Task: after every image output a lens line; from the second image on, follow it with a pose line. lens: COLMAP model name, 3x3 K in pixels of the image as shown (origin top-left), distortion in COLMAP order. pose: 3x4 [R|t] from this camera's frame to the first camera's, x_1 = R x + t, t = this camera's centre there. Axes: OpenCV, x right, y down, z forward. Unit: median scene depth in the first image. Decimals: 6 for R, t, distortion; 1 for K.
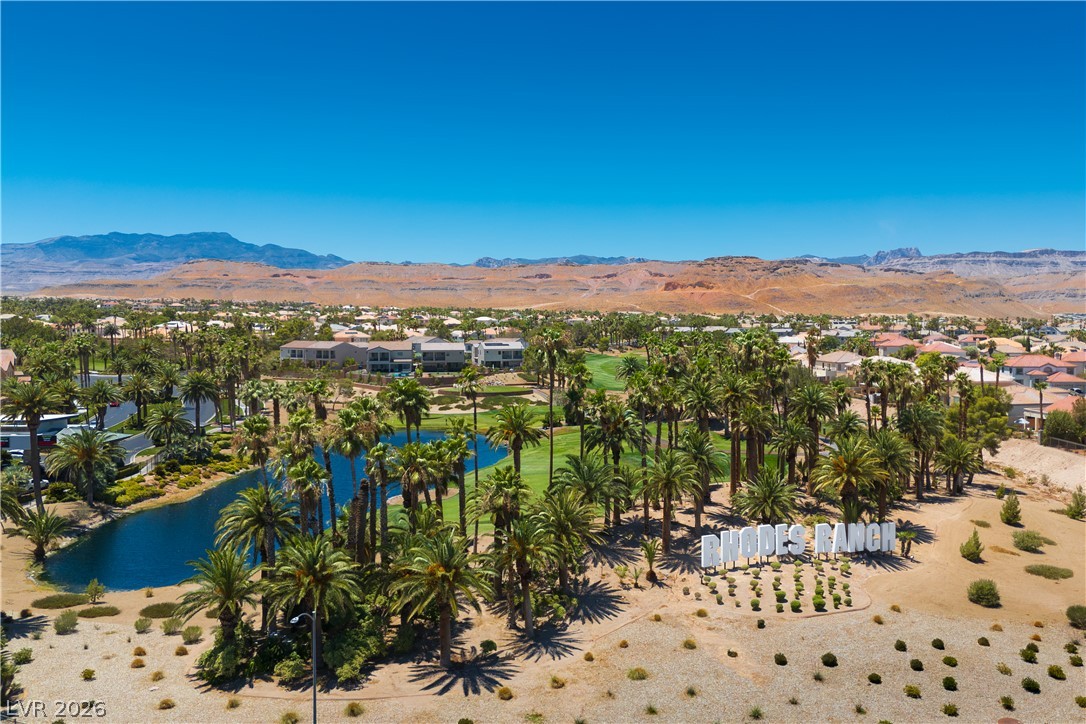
lens RADIAL K [[720.2, 0, 543.0], [0, 720.2, 362.0], [0, 0, 1]] dist [0.004768, -0.000561]
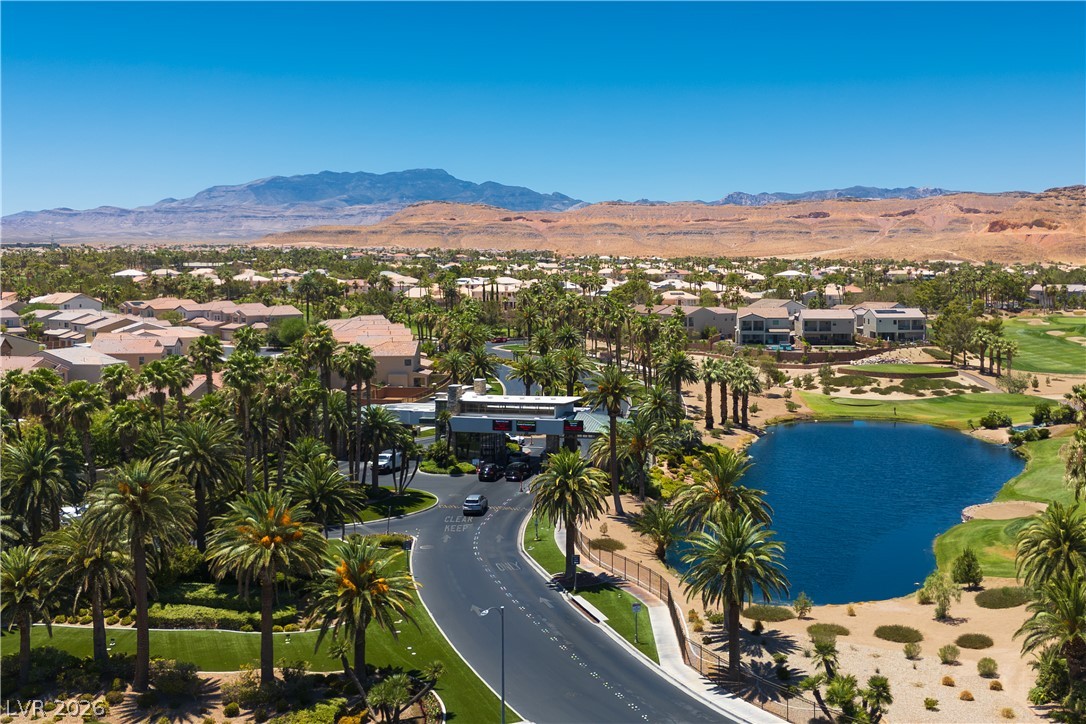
lens RADIAL K [[886.8, 0, 545.2], [0, 886.8, 316.6], [0, 0, 1]] dist [0.085310, -0.101831]
pose [[0.981044, 0.012849, -0.193357, -0.114174], [-0.012272, 0.999916, 0.004181, -0.008421], [0.193394, -0.001729, 0.981120, -0.029857]]
